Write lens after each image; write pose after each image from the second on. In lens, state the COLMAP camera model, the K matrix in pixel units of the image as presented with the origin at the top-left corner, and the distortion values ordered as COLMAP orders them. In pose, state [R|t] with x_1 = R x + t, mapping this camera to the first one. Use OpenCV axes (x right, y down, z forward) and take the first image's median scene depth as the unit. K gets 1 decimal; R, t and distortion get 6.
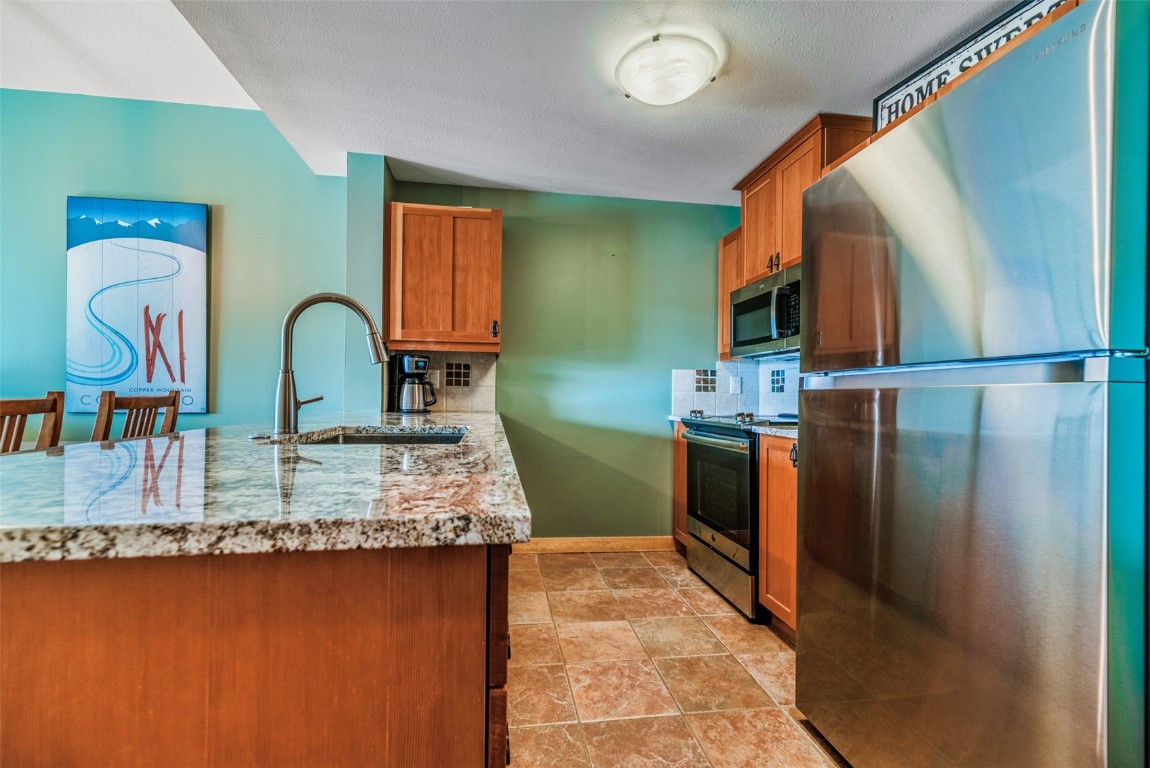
lens RADIAL K [[502.0, 0, 573.5], [0, 502.0, 394.2], [0, 0, 1]] dist [0.004666, 0.002139]
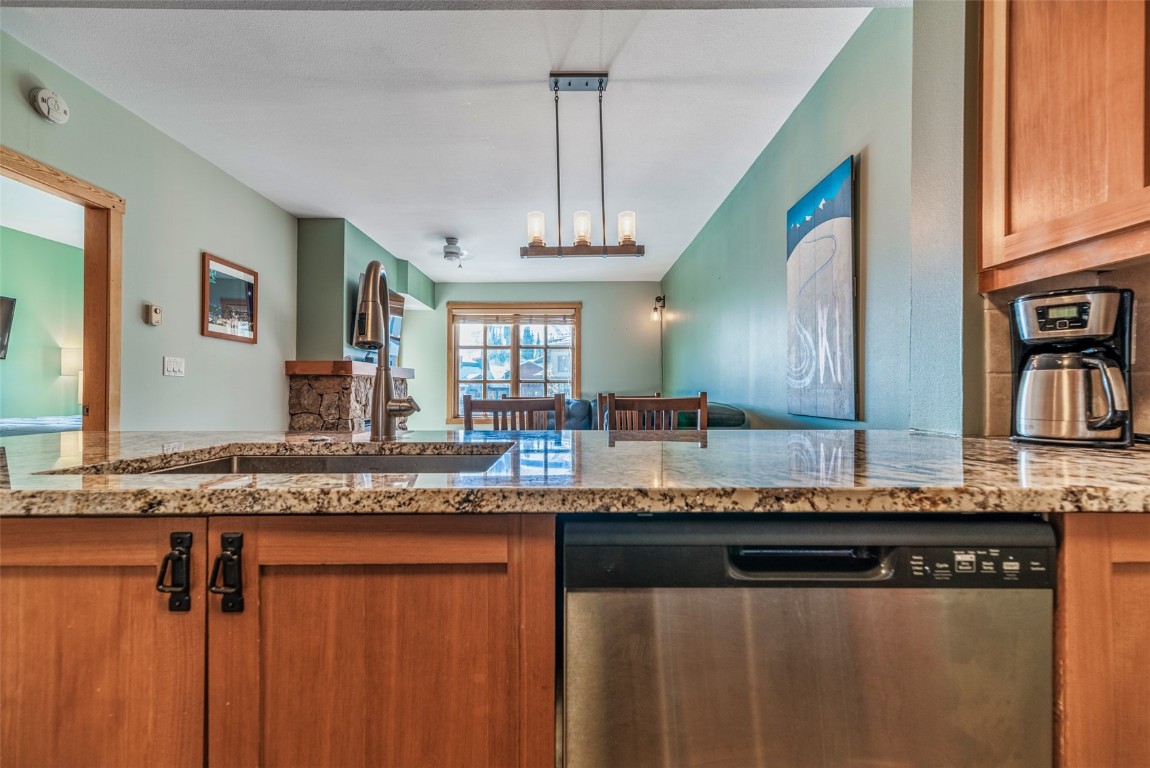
lens RADIAL K [[502.0, 0, 574.2], [0, 502.0, 390.8], [0, 0, 1]] dist [0.004666, 0.002139]
pose [[-0.144976, -0.011593, -0.989367, 0.109682], [-0.000844, 0.999932, -0.011594, 0.001022], [0.989435, -0.000846, -0.144976, 0.703649]]
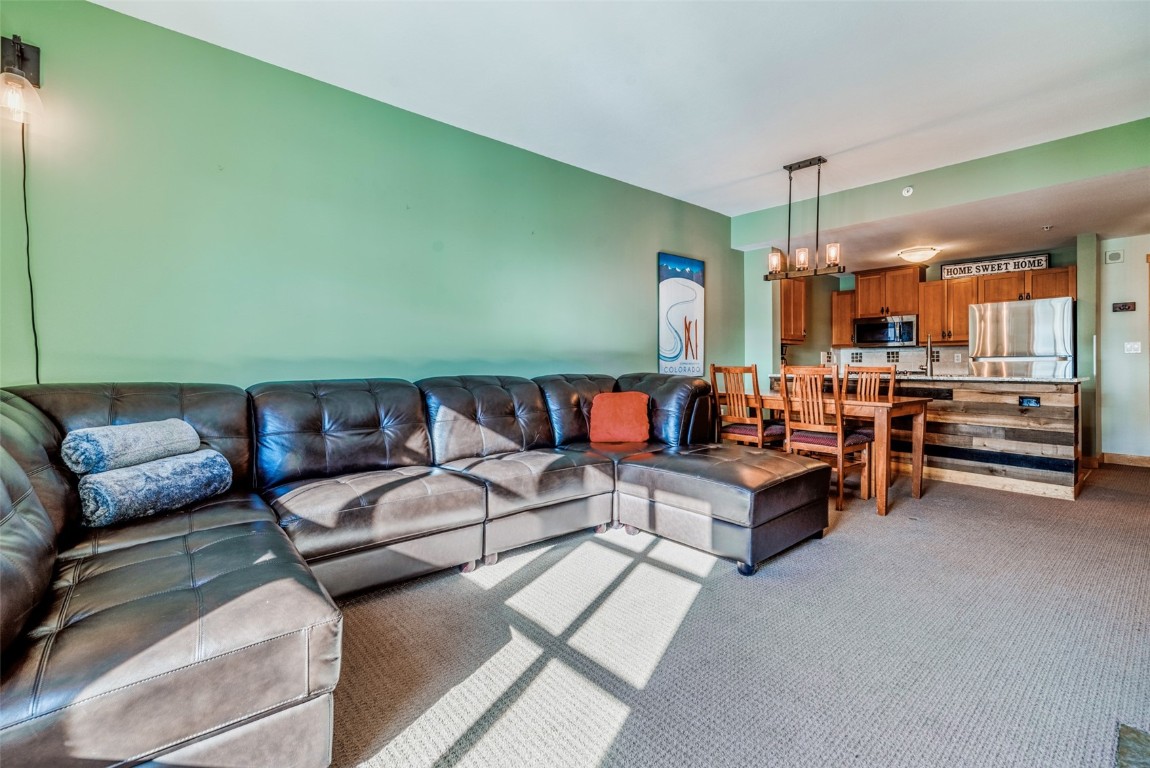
lens RADIAL K [[502.0, 0, 577.7], [0, 502.0, 368.1], [0, 0, 1]] dist [0.004666, 0.002139]
pose [[0.848157, -0.014047, 0.529559, -2.131995], [0.009490, 0.999891, 0.011324, -0.017009], [-0.529661, -0.004579, 0.848197, -0.303733]]
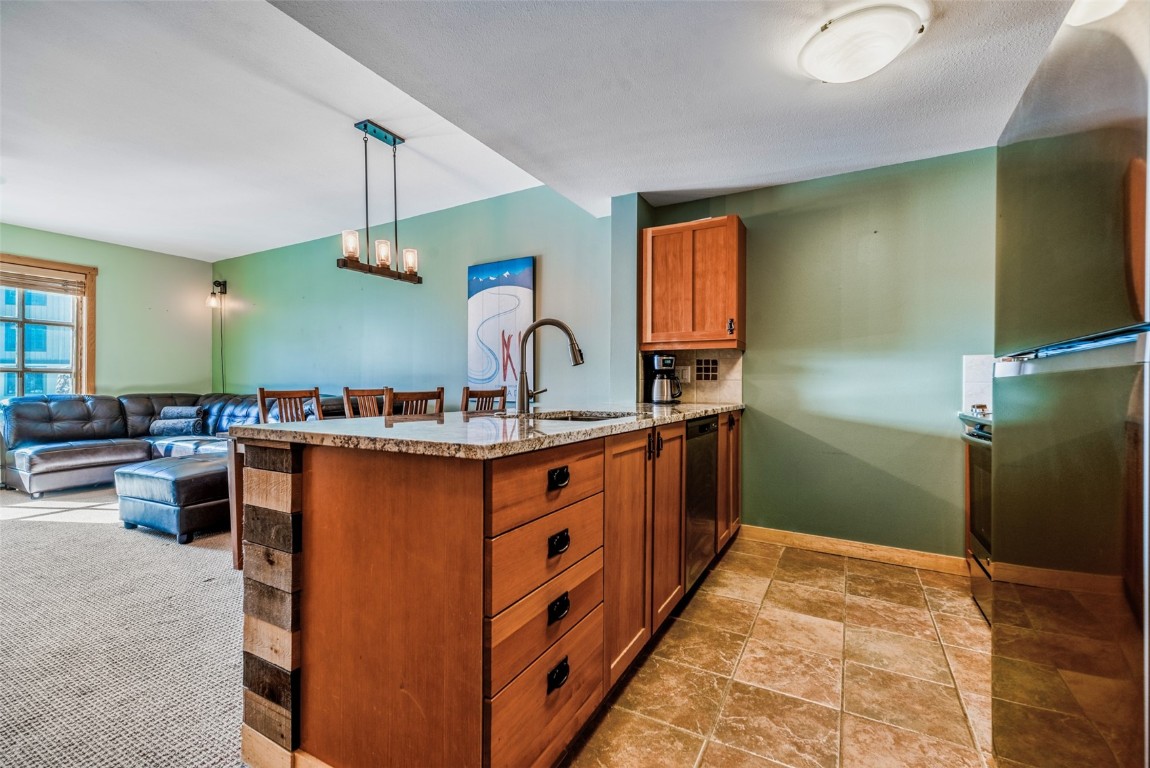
lens RADIAL K [[502.0, 0, 571.9], [0, 502.0, 386.3], [0, 0, 1]] dist [0.004666, 0.002139]
pose [[0.789845, -0.008887, -0.613243, 0.235604], [0.005757, 0.999958, -0.007075, 0.004033], [0.613280, 0.002058, 0.789863, -0.057997]]
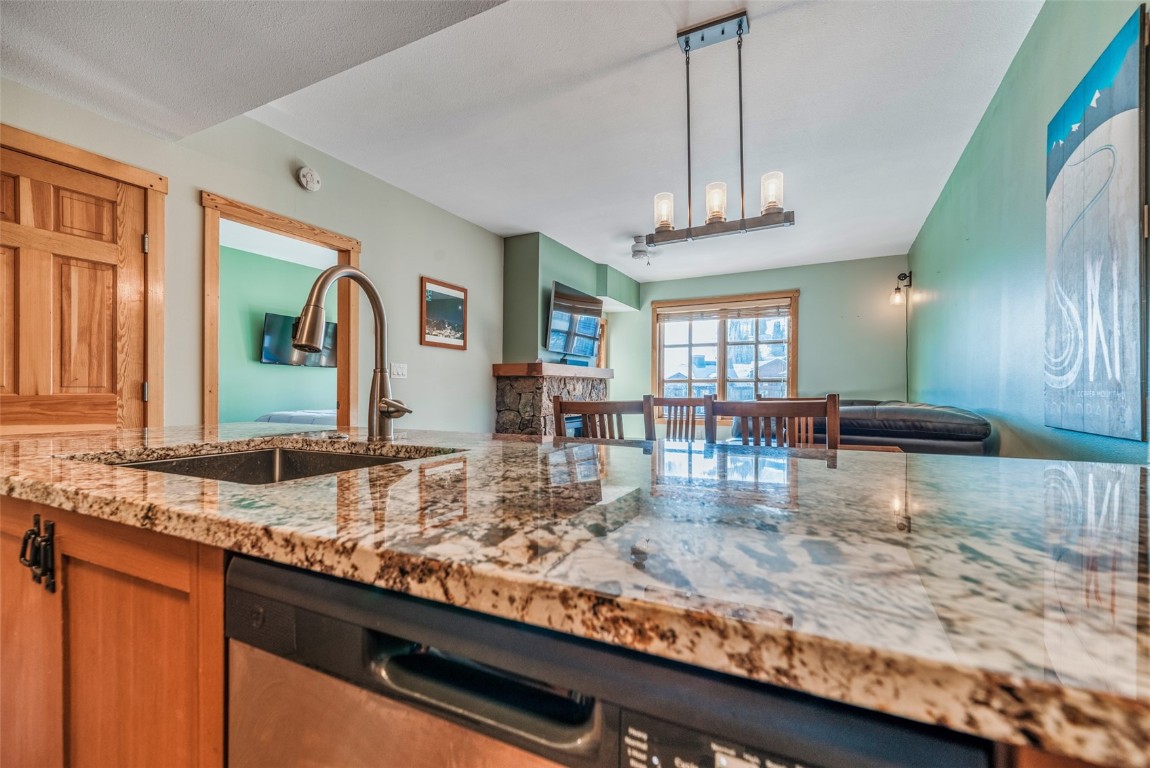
lens RADIAL K [[502.0, 0, 575.9], [0, 502.0, 393.7], [0, 0, 1]] dist [0.004666, 0.002139]
pose [[-0.581897, -0.006393, -0.813237, -0.029160], [-0.007708, 0.999968, -0.002345, -0.002794], [0.813226, 0.004904, -0.581928, 0.868897]]
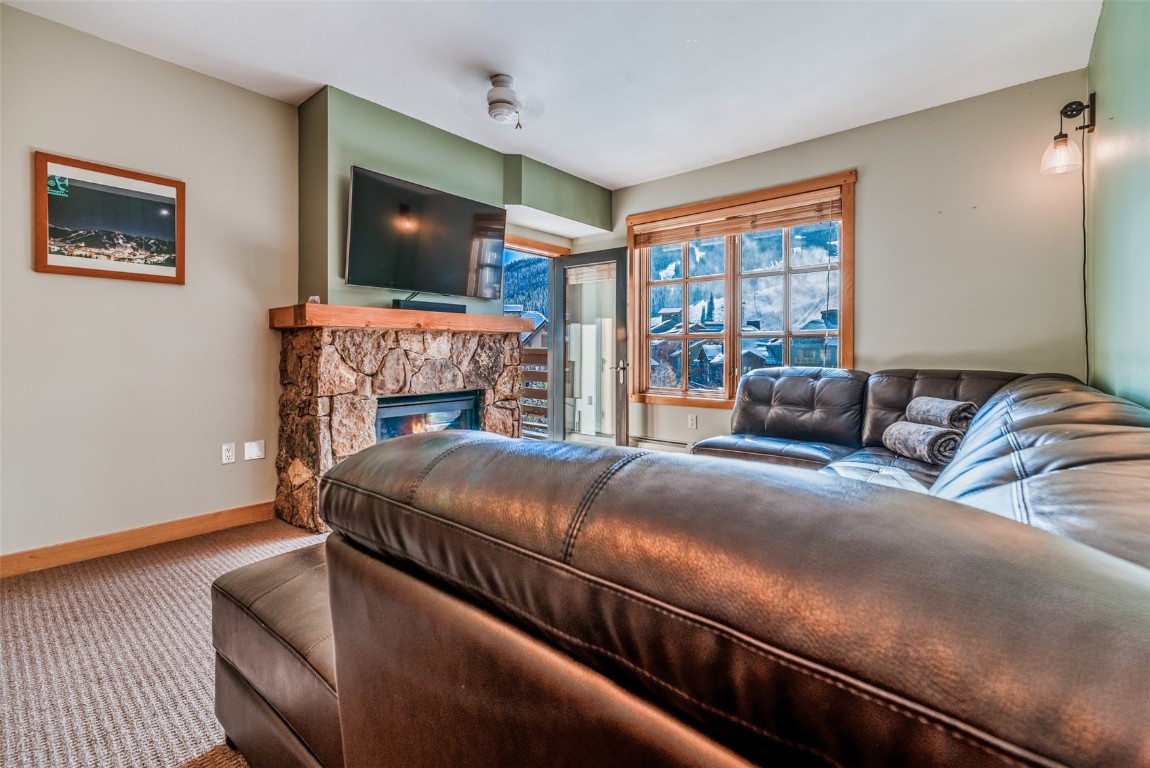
lens RADIAL K [[502.0, 0, 576.4], [0, 502.0, 354.3], [0, 0, 1]] dist [0.004666, 0.002139]
pose [[-0.757242, -0.004684, -0.653118, -1.103576], [-0.009840, 0.999943, 0.004238, -0.021472], [0.653060, 0.009636, -0.757245, 0.871920]]
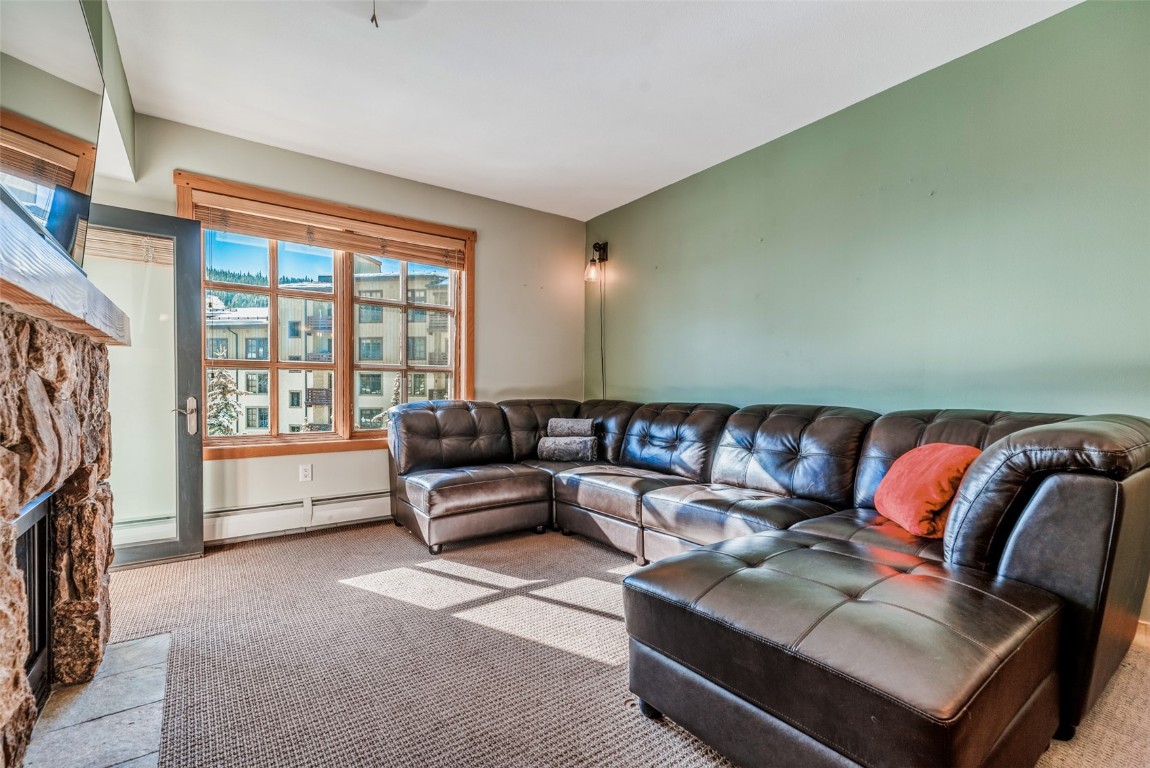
lens RADIAL K [[502.0, 0, 577.0], [0, 502.0, 404.5], [0, 0, 1]] dist [0.004666, 0.002139]
pose [[0.469249, 0.020126, -0.882836, -1.003179], [-0.004151, 0.999779, 0.020586, -0.008212], [0.883056, -0.005995, 0.469229, -0.069090]]
